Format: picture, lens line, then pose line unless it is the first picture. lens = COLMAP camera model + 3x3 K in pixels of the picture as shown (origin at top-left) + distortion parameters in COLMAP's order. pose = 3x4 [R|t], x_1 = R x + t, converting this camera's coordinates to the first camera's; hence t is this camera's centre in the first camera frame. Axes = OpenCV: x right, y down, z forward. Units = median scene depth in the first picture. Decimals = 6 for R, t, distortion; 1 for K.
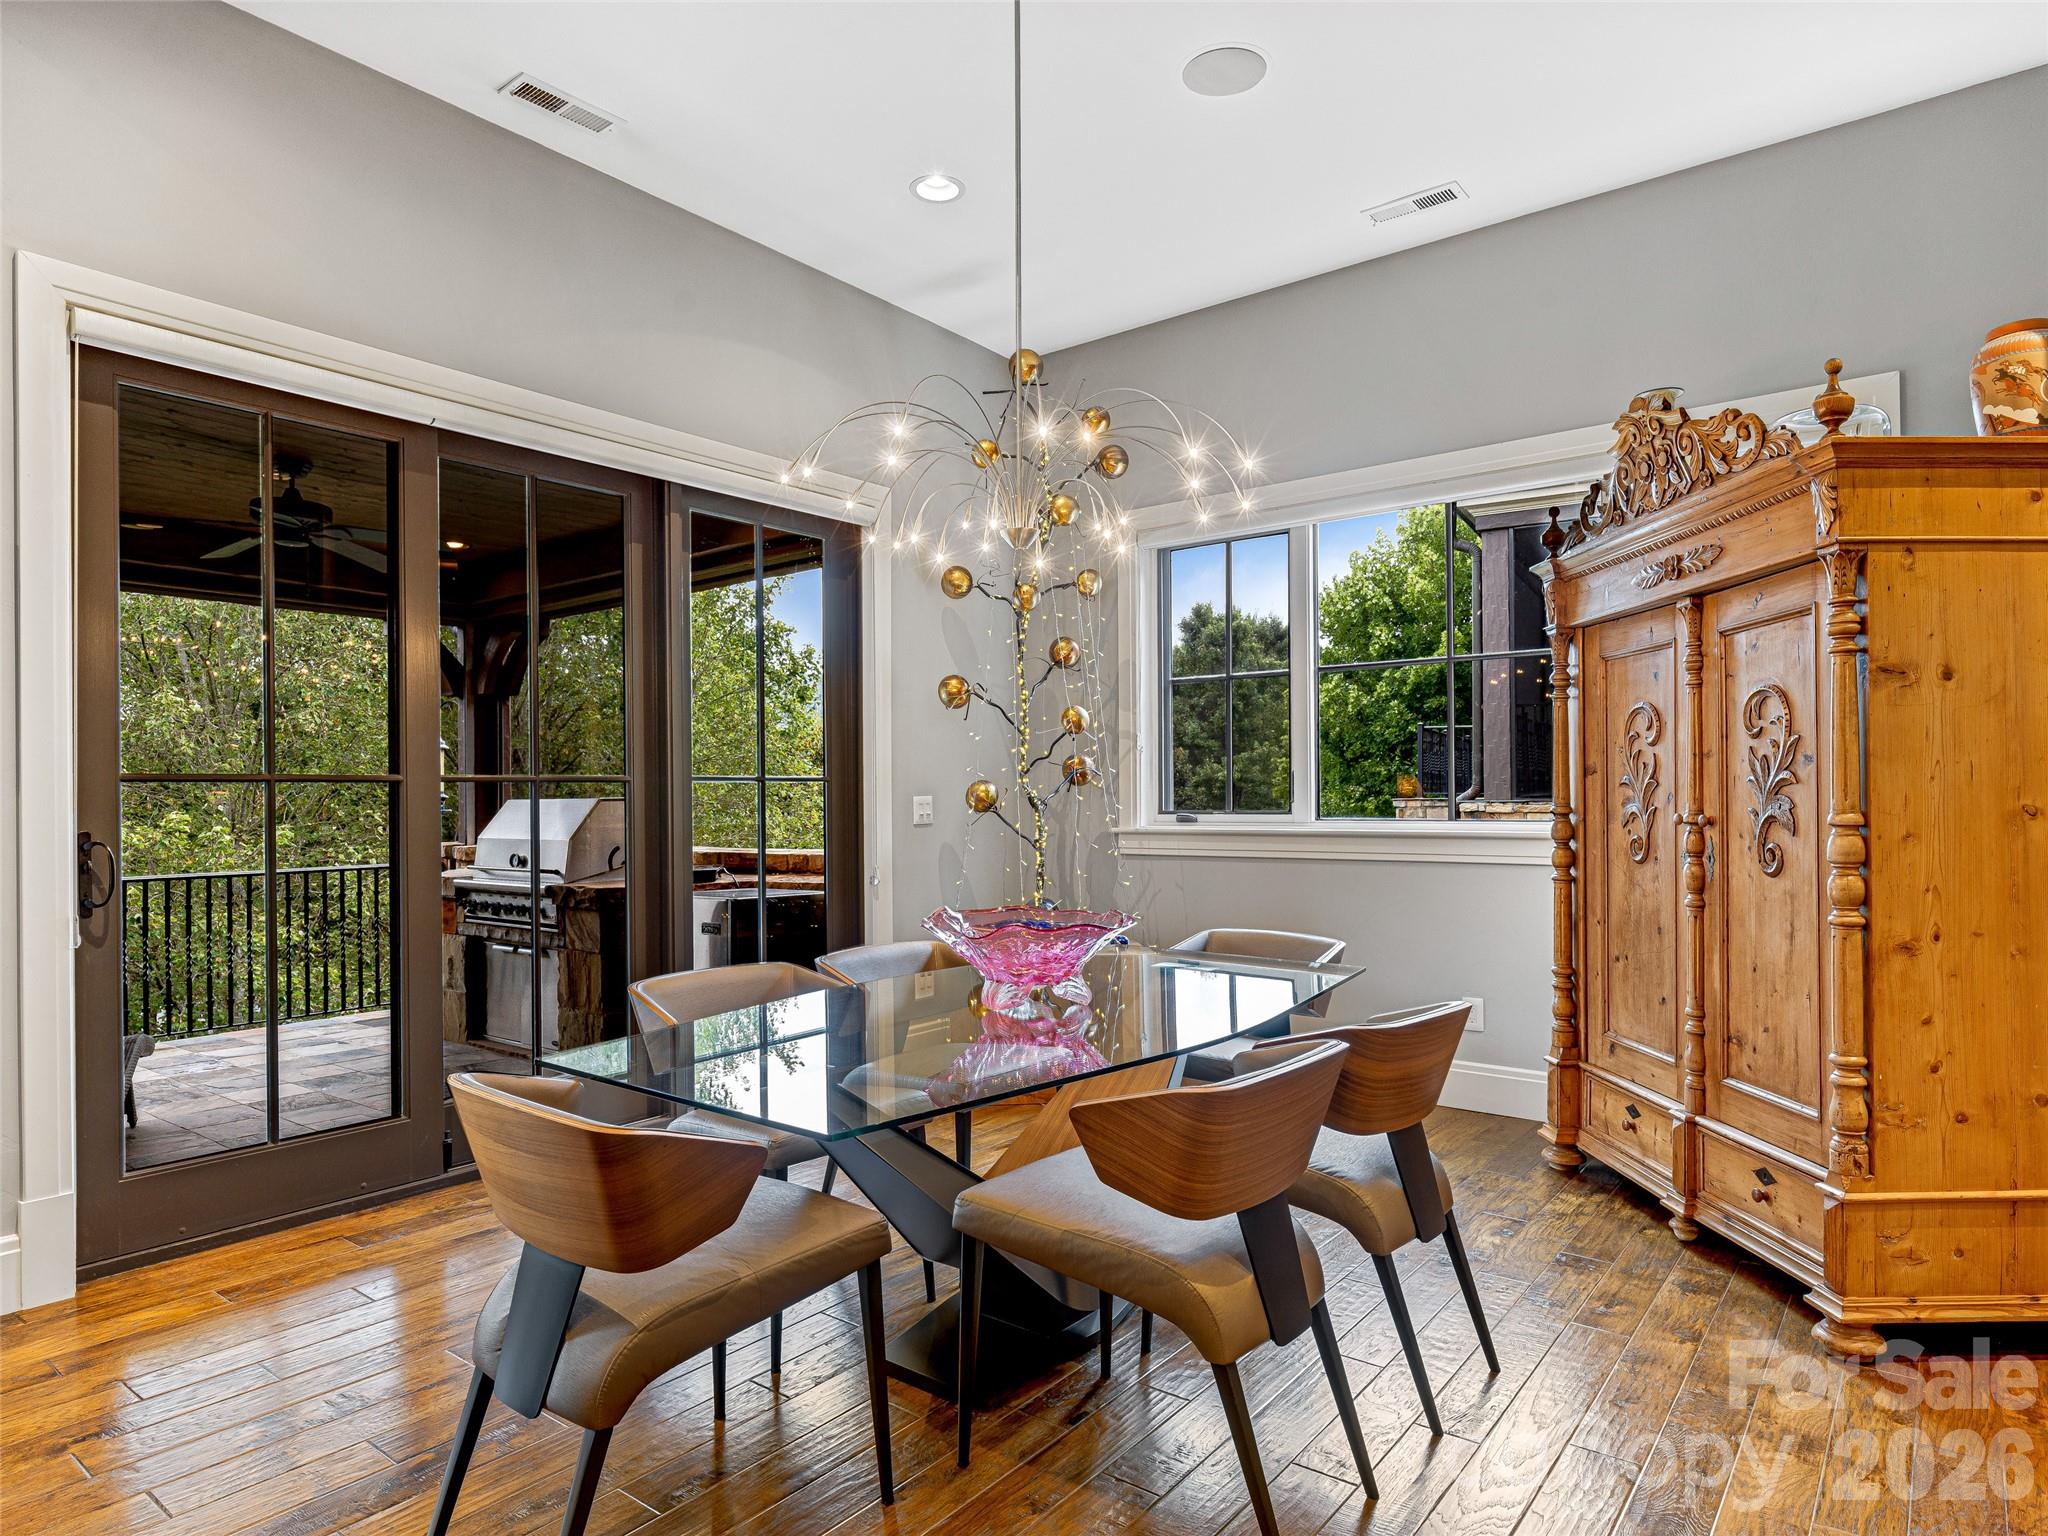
lens RADIAL K [[1183.9, 0, 1025.5], [0, 1183.9, 782.2], [0, 0, 1]] dist [-0.003518, -0.000842]
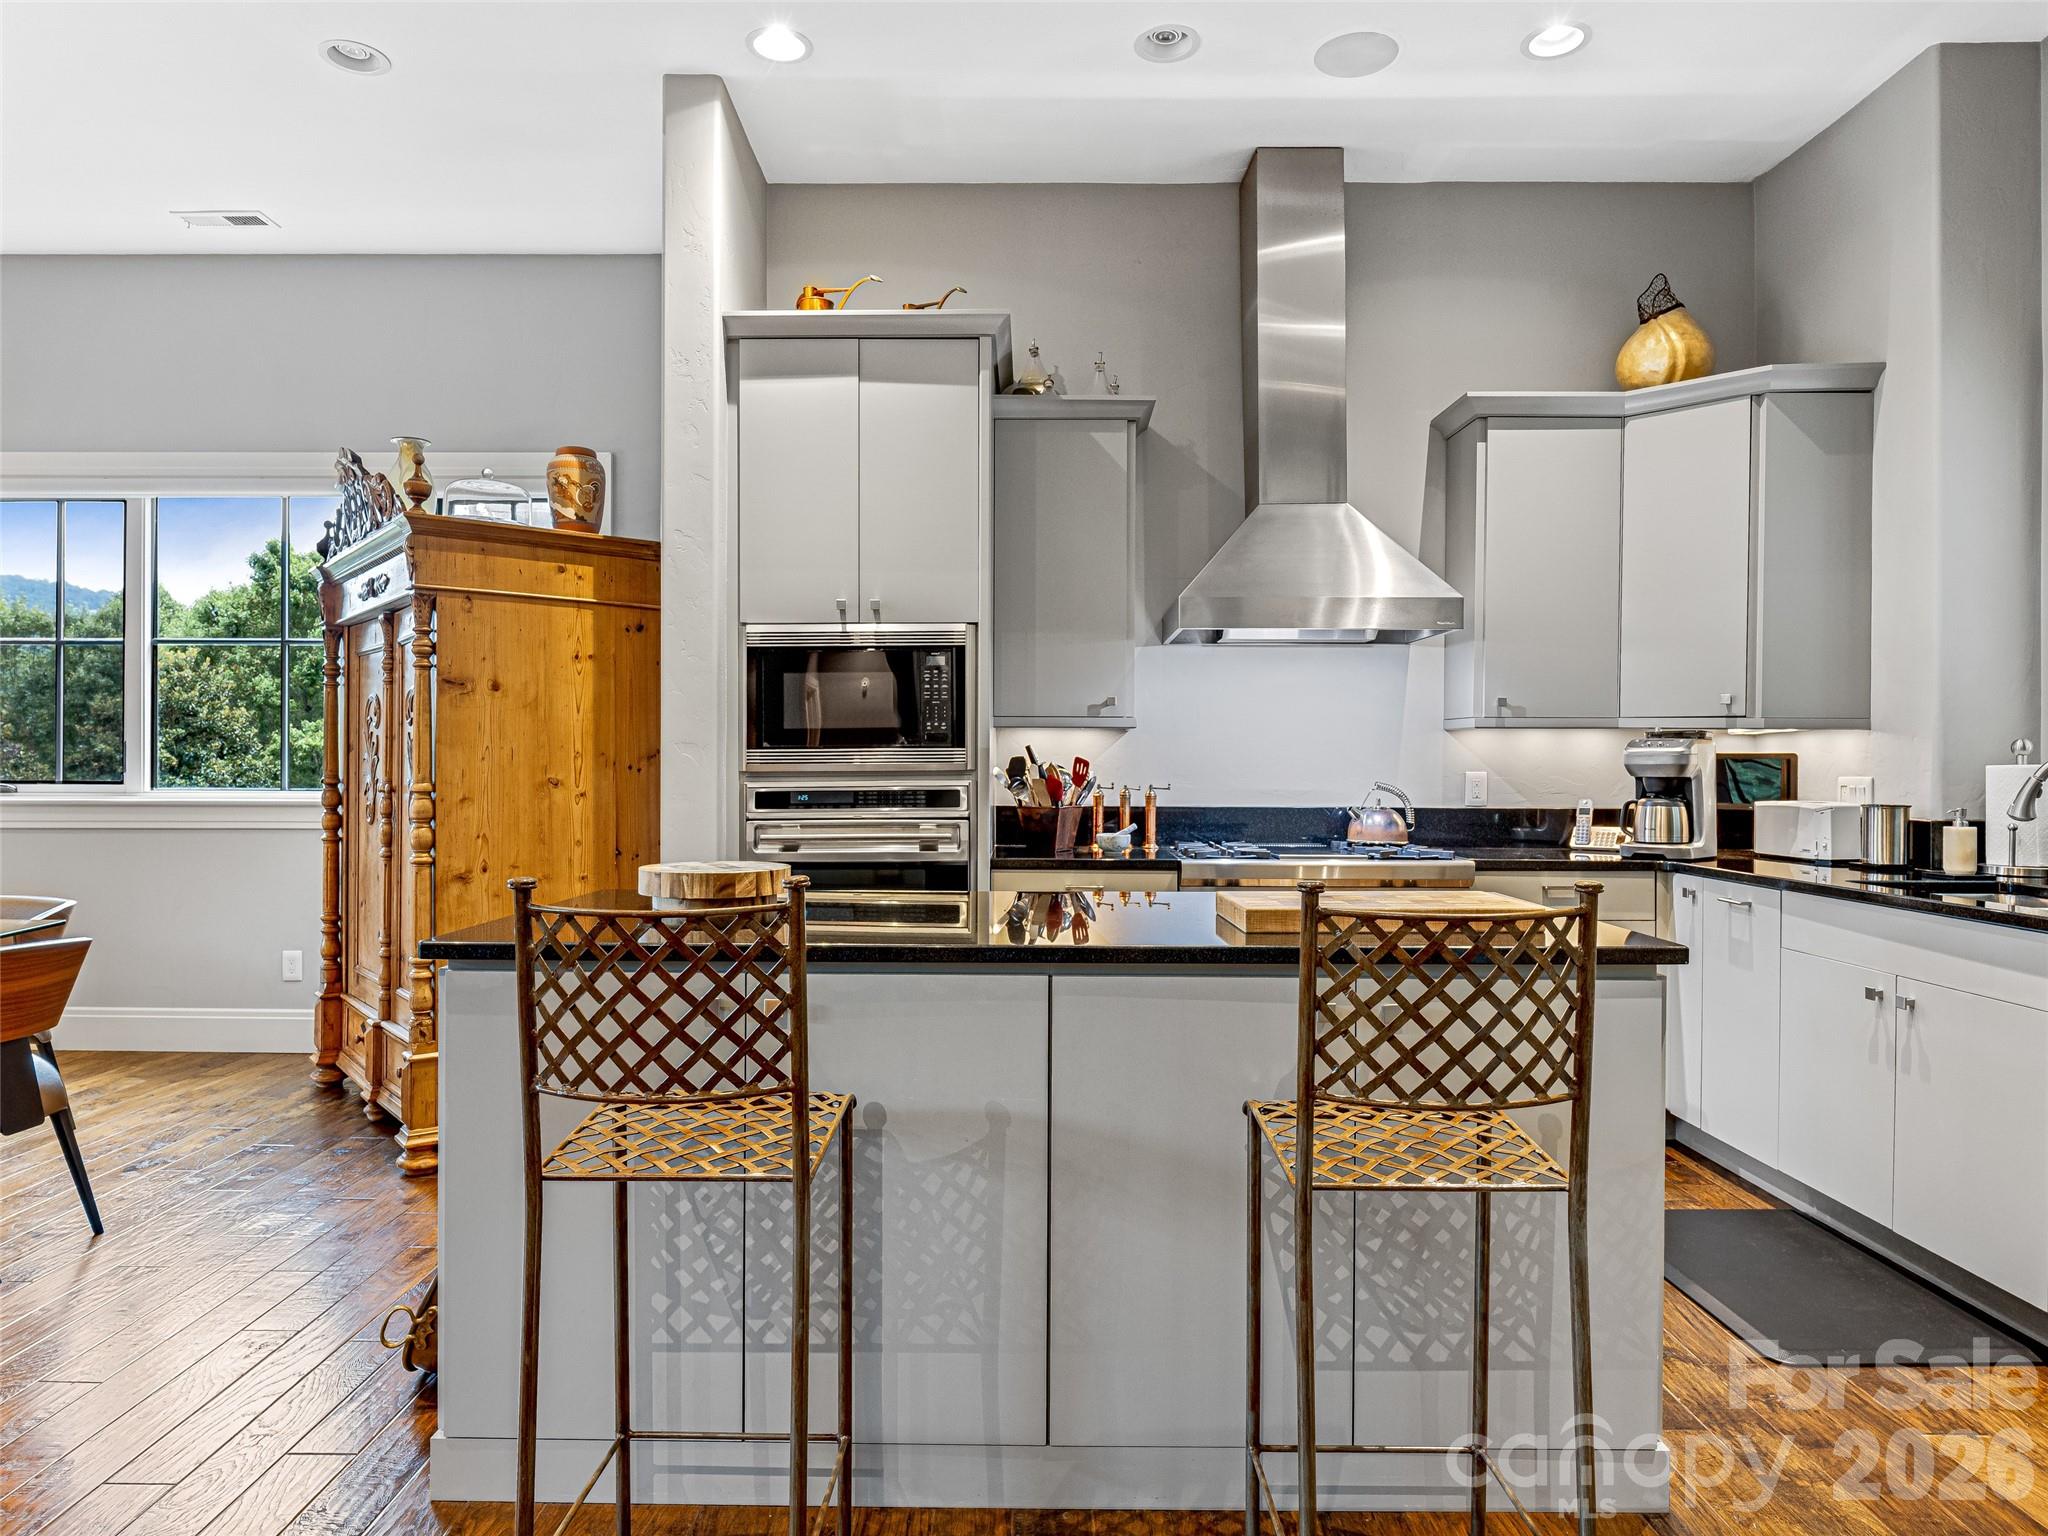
lens RADIAL K [[1290.0, 0, 1023.9], [0, 1290.0, 769.8], [0, 0, 1]] dist [0.003834, 0.002582]
pose [[0.805038, 0.013172, 0.593077, 0.362597], [-0.020207, 0.999782, 0.005223, -0.011277], [-0.592879, -0.016189, 0.805129, -0.642032]]
